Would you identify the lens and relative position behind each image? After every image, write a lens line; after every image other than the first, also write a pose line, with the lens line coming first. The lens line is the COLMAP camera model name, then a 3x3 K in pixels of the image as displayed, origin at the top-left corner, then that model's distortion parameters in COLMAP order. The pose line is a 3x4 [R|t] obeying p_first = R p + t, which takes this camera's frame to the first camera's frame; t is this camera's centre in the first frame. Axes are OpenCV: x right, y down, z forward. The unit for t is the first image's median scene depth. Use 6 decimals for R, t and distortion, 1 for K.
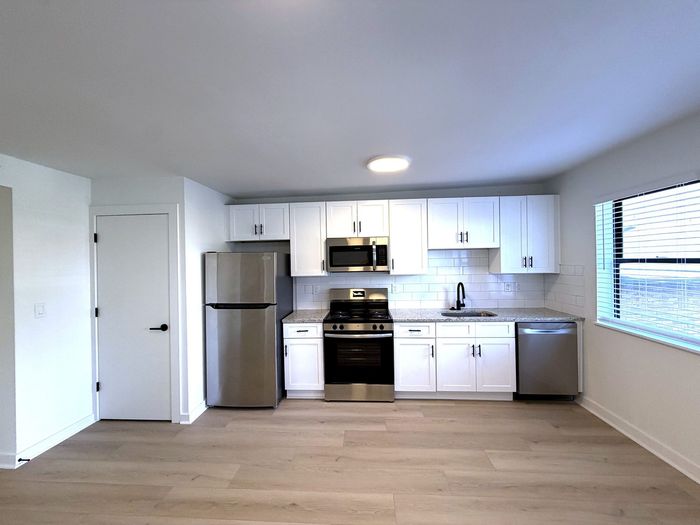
lens RADIAL K [[278.3, 0, 351.0], [0, 278.3, 264.3], [0, 0, 1]] dist [0.000467, -0.000996]
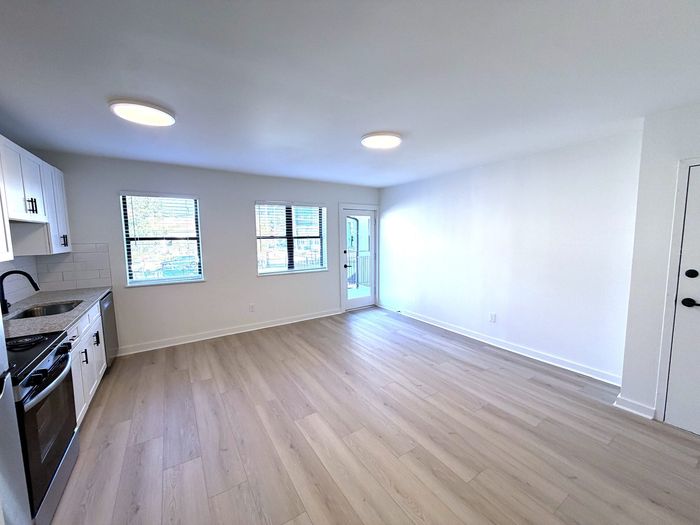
lens RADIAL K [[278.3, 0, 344.0], [0, 278.3, 260.5], [0, 0, 1]] dist [0.000467, -0.000996]
pose [[-0.578591, -0.053934, 0.813833, -0.703763], [0.026287, 0.996060, 0.084699, 0.003850], [-0.815194, 0.070399, -0.574893, 0.821356]]
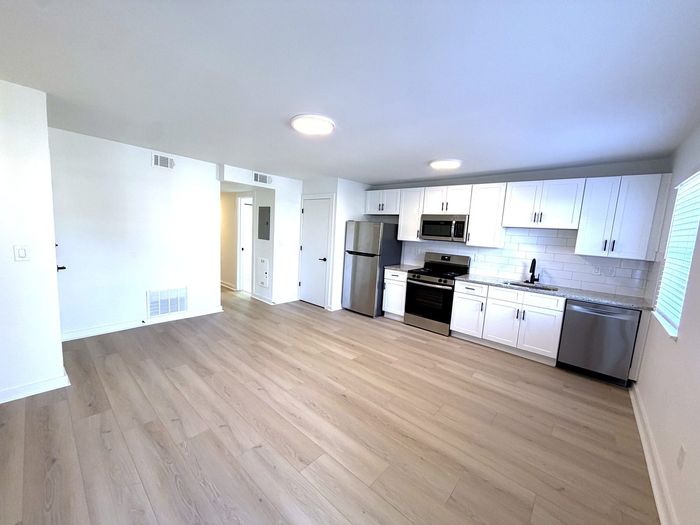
lens RADIAL K [[278.3, 0, 354.2], [0, 278.3, 264.2], [0, 0, 1]] dist [0.000467, -0.000996]
pose [[0.796333, 0.137239, -0.589084, 0.538809], [-0.075378, 0.988844, 0.128474, -0.001467], [0.600144, -0.057904, 0.797794, -0.352430]]
